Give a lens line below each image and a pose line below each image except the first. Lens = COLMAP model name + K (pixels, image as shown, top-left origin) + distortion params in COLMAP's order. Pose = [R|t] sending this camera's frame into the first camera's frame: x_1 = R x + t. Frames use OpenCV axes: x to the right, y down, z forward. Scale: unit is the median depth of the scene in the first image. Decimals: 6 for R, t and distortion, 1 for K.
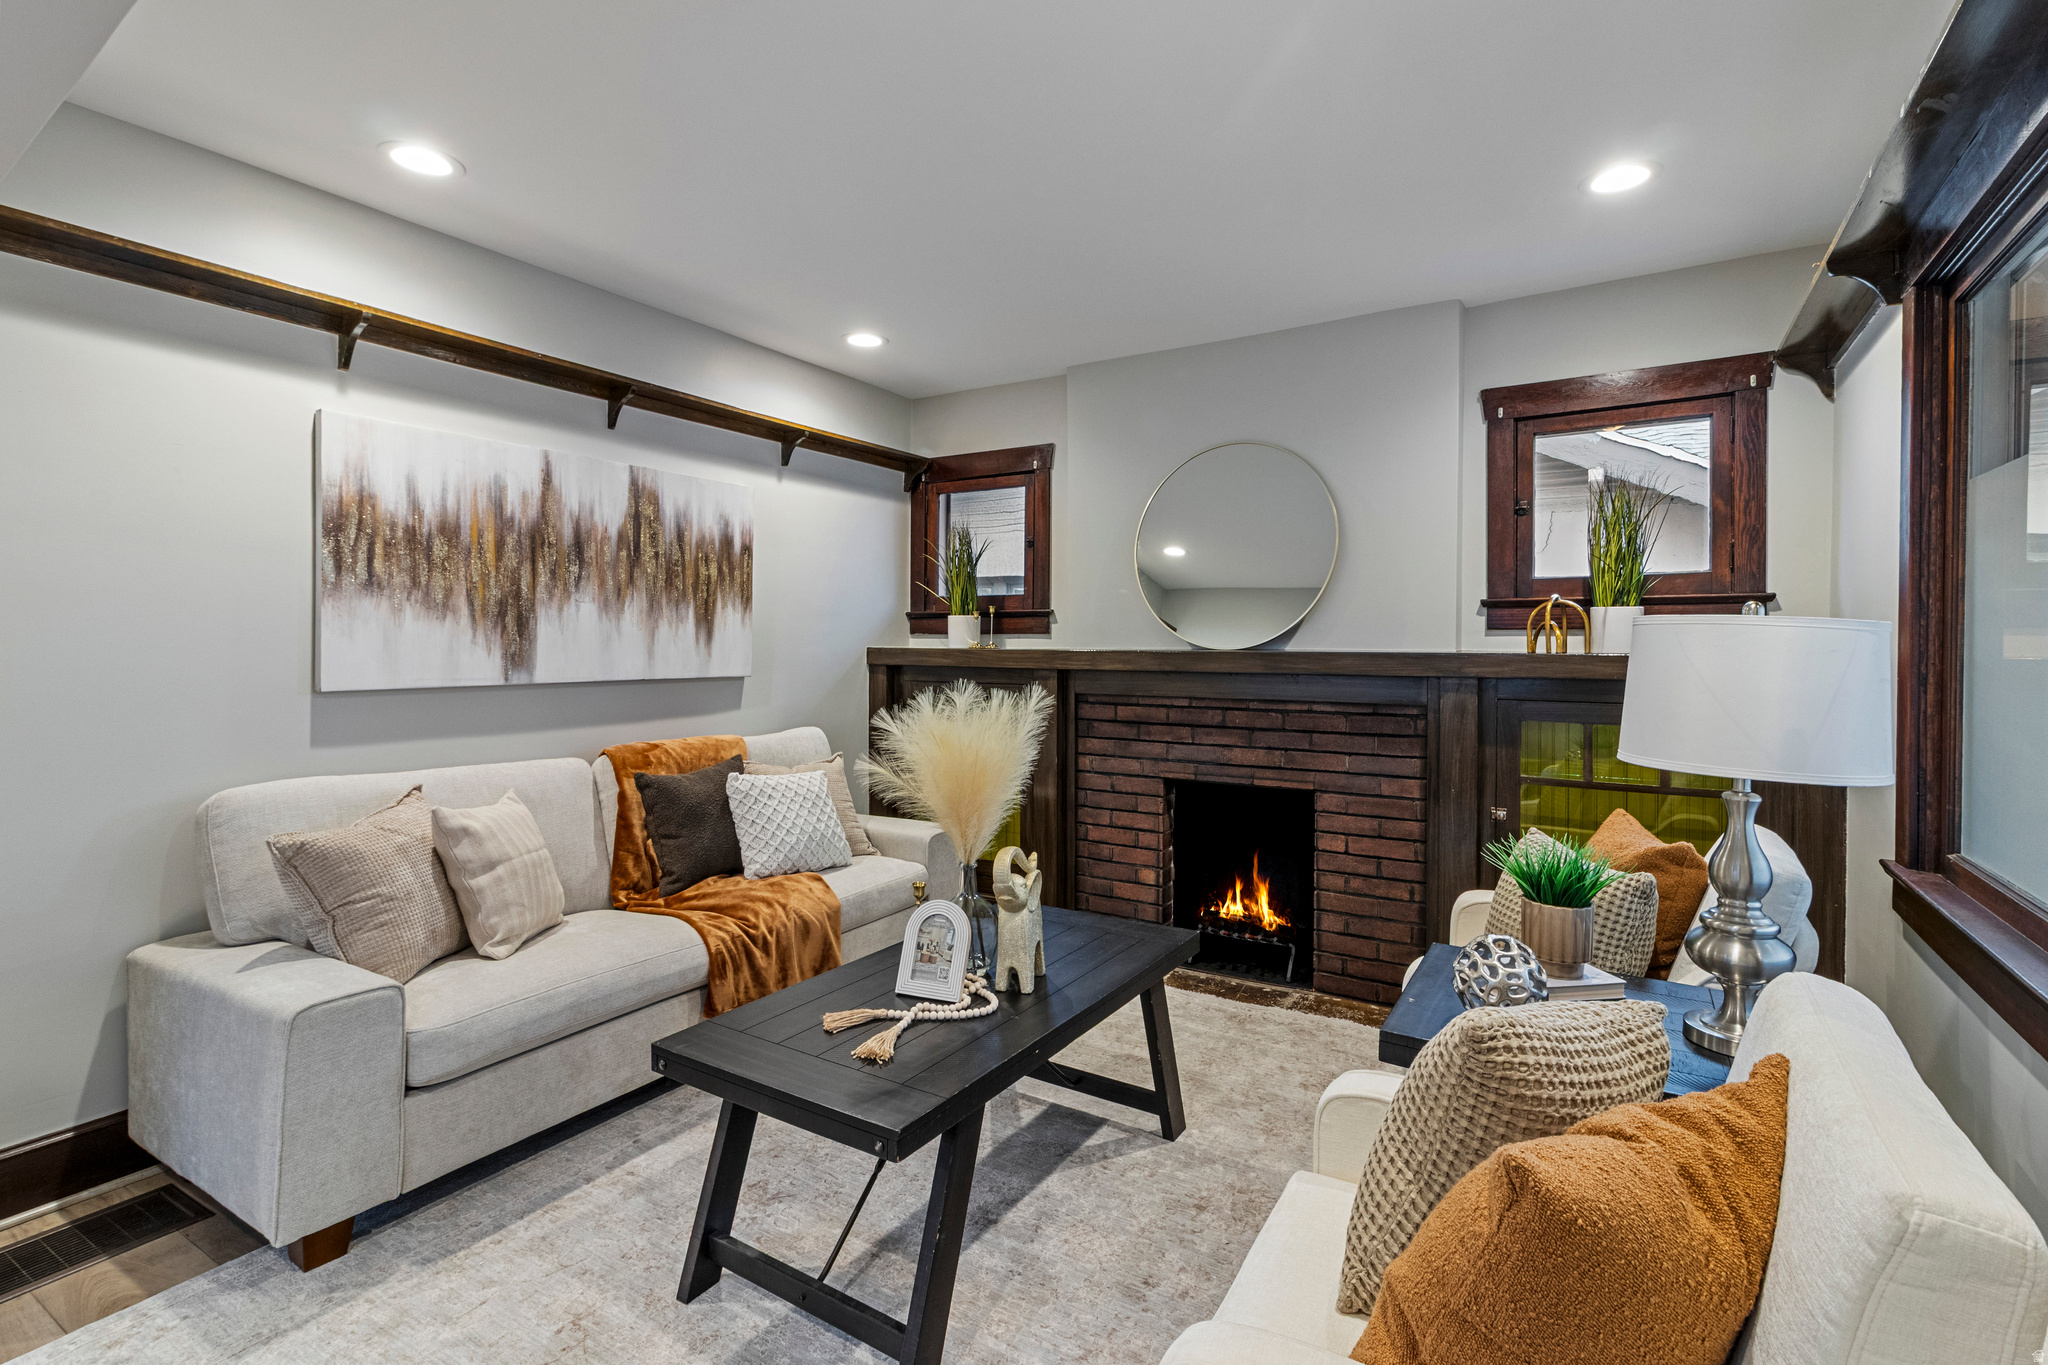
lens RADIAL K [[953.6, 0, 1023.3], [0, 953.6, 644.5], [0, 0, 1]] dist [0.002185, 0.000313]
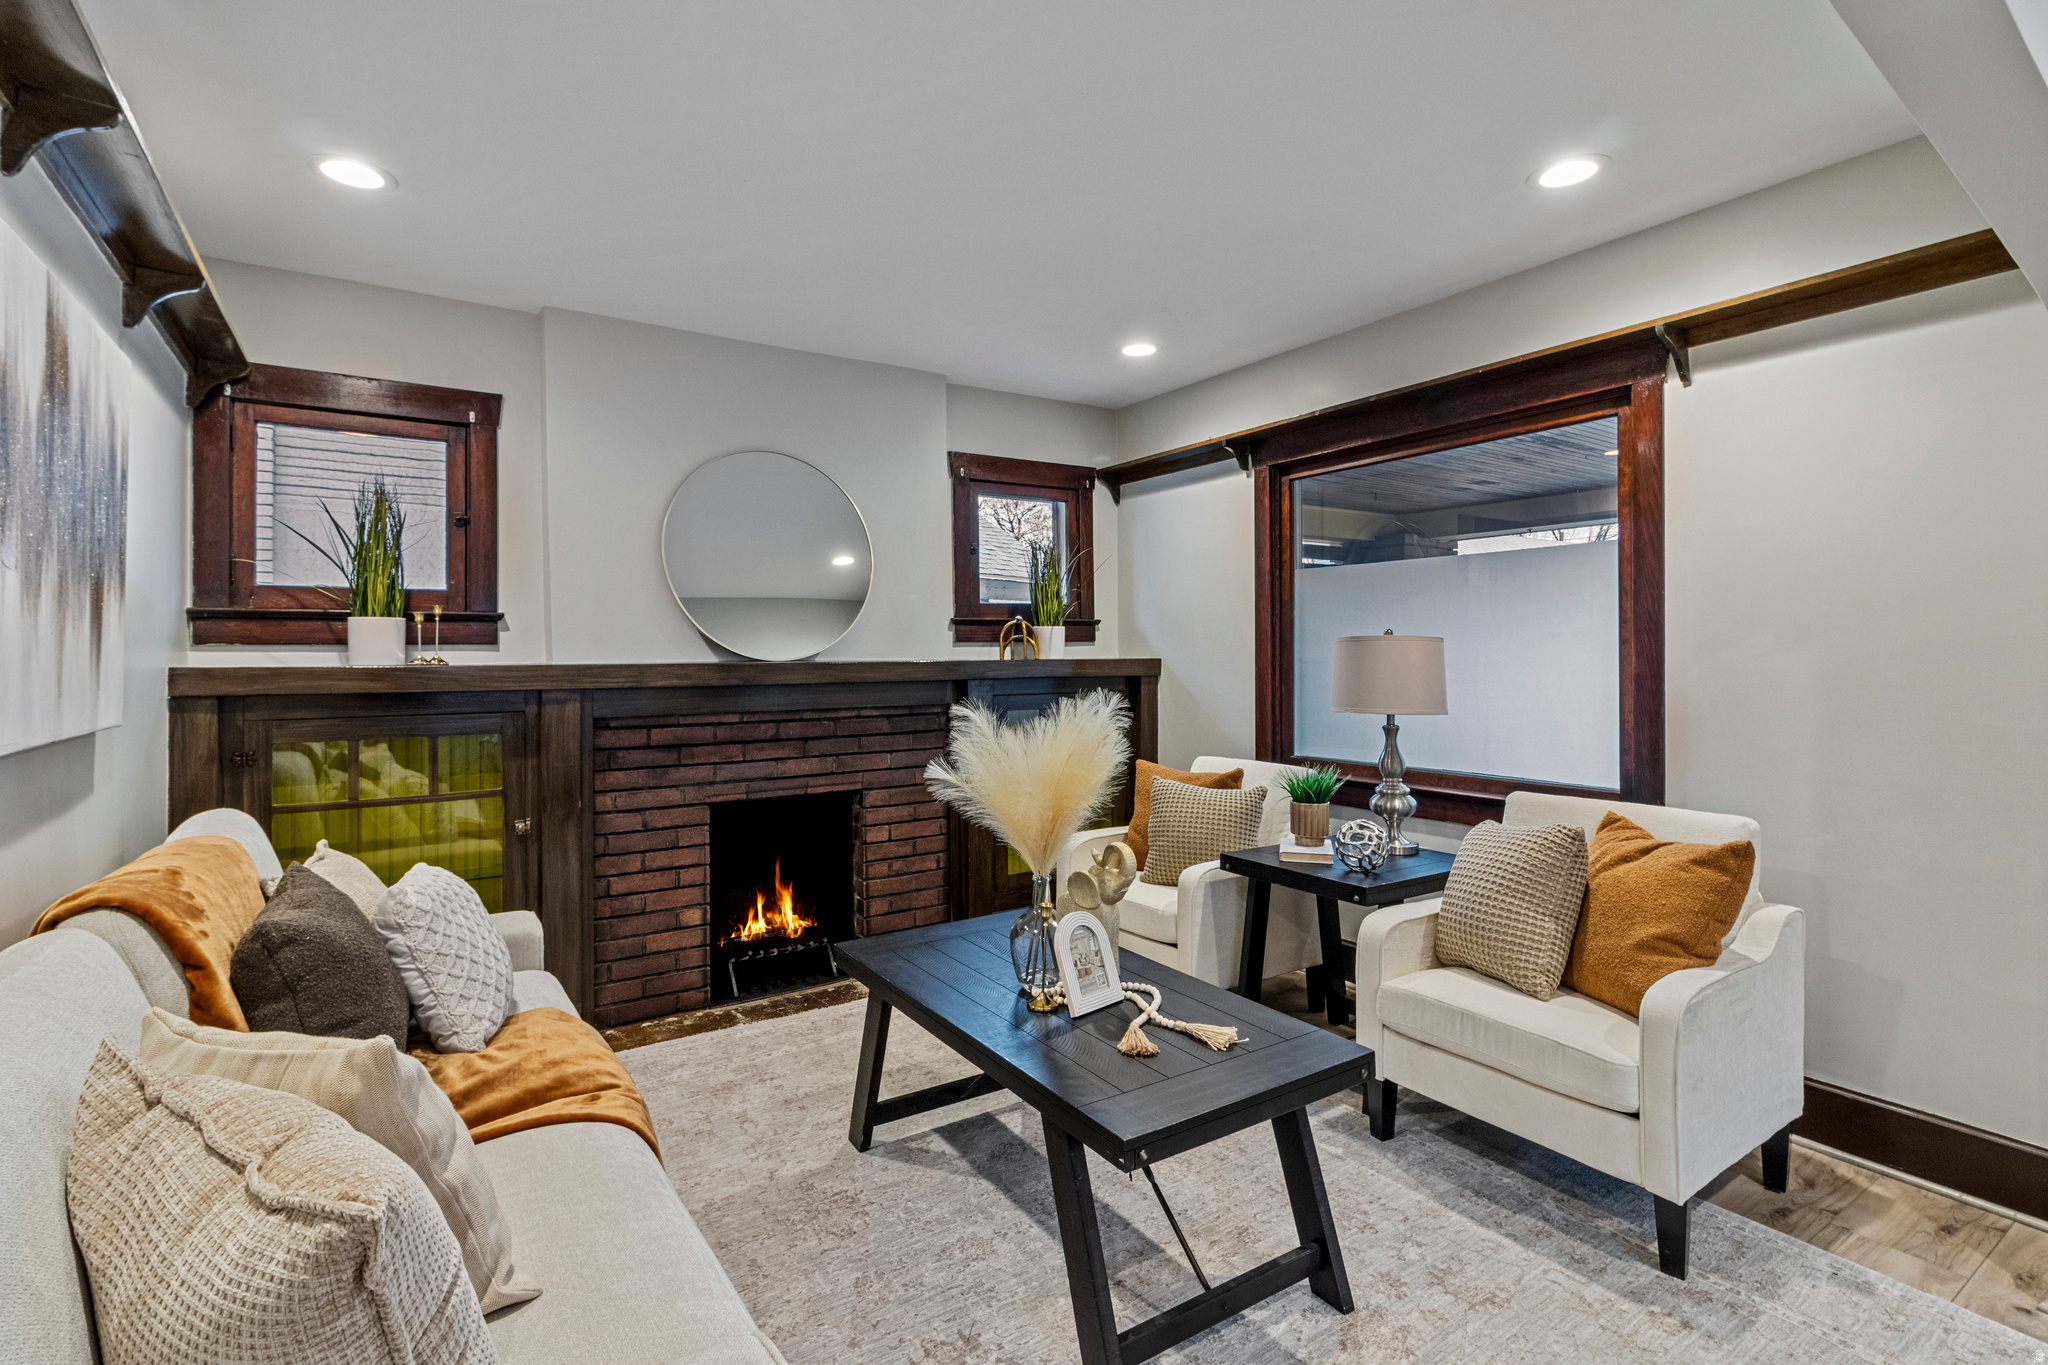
lens RADIAL K [[953.6, 0, 1023.3], [0, 953.6, 644.5], [0, 0, 1]] dist [0.002185, 0.000313]
pose [[0.422798, 0.002158, 0.906222, -0.556177], [0.010516, 0.999918, -0.007288, -0.001723], [-0.906163, 0.012612, 0.422740, 0.345973]]
